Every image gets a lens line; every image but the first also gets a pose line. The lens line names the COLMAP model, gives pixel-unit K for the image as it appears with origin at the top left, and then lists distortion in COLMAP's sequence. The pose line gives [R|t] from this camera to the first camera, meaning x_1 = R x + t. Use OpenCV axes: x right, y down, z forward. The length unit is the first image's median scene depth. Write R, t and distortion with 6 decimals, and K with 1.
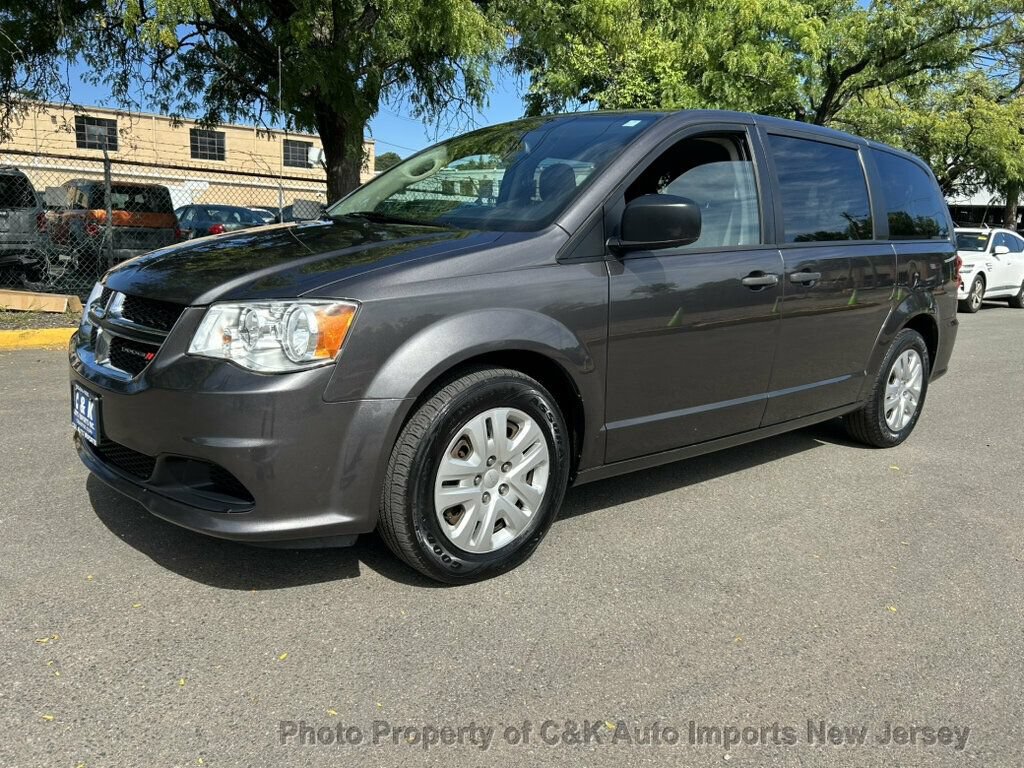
lens RADIAL K [[758.7, 0, 502.4], [0, 758.7, 360.4], [0, 0, 1]] dist [0.043036, -0.044939]
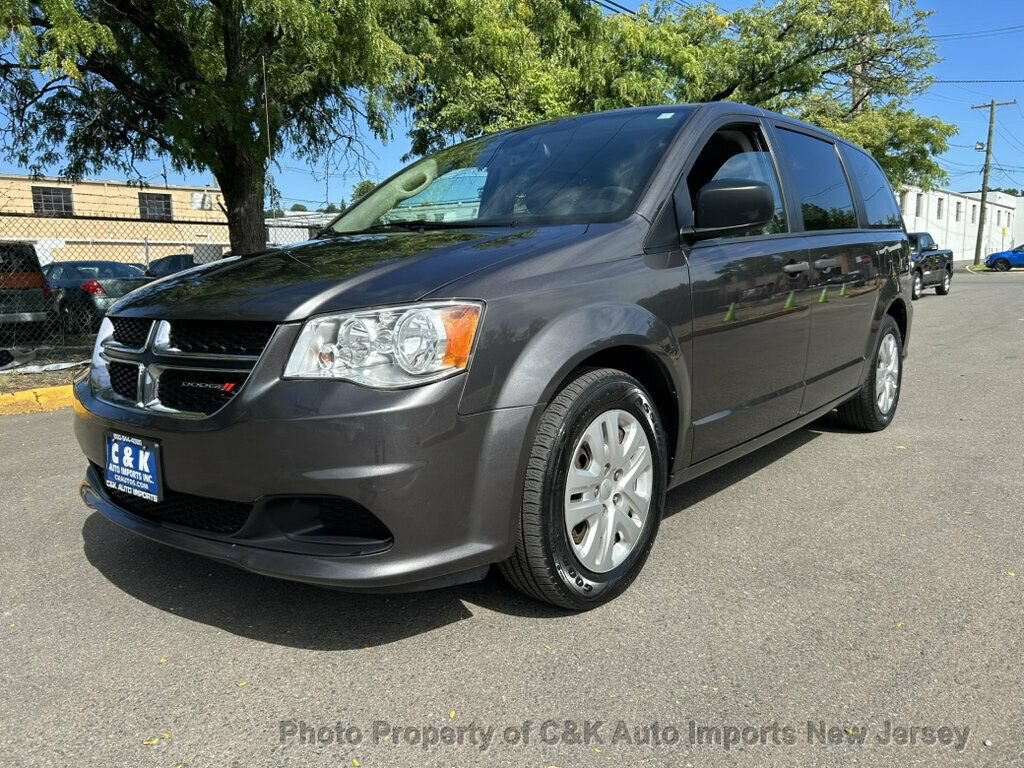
lens RADIAL K [[758.7, 0, 502.4], [0, 758.7, 360.4], [0, 0, 1]] dist [0.043036, -0.044939]
pose [[0.984075, -0.087341, 0.154818, -0.263619], [0.094783, 0.994639, -0.041342, 0.026660], [-0.150378, 0.055358, 0.987078, 0.100753]]
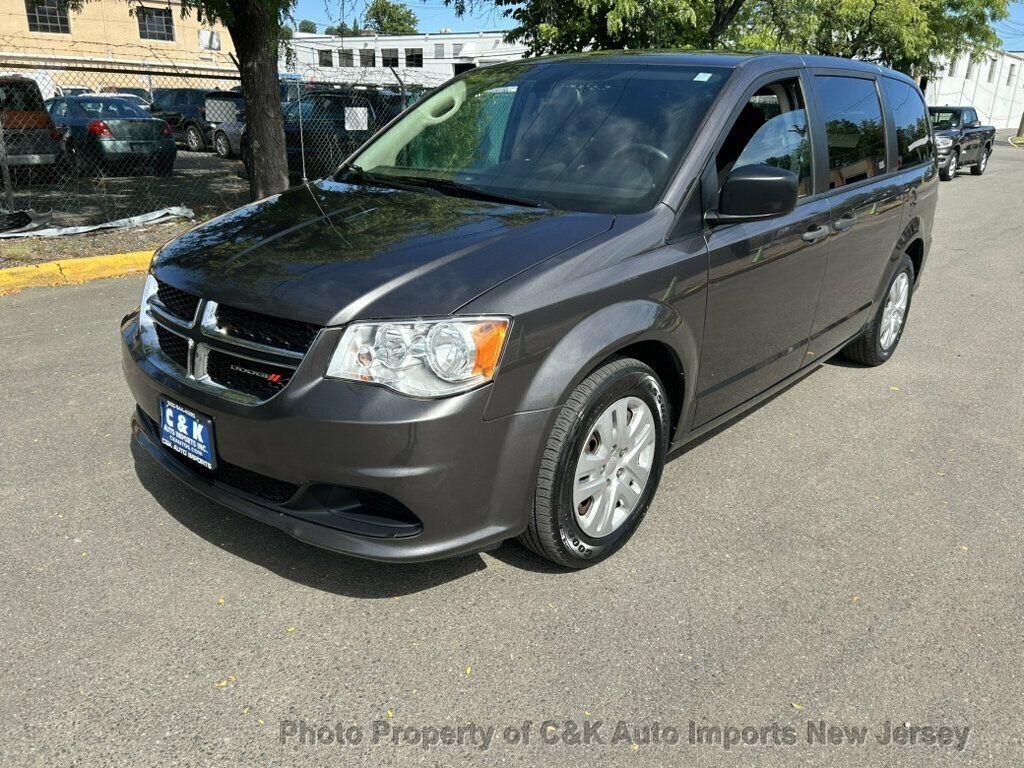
lens RADIAL K [[760.1, 0, 513.0], [0, 760.1, 370.5], [0, 0, 1]] dist [0.053007, -0.063295]
pose [[0.988288, -0.066366, 0.137414, -0.273875], [0.043109, 0.985219, 0.165785, -0.143136], [-0.146385, -0.157920, 0.976541, 0.040031]]
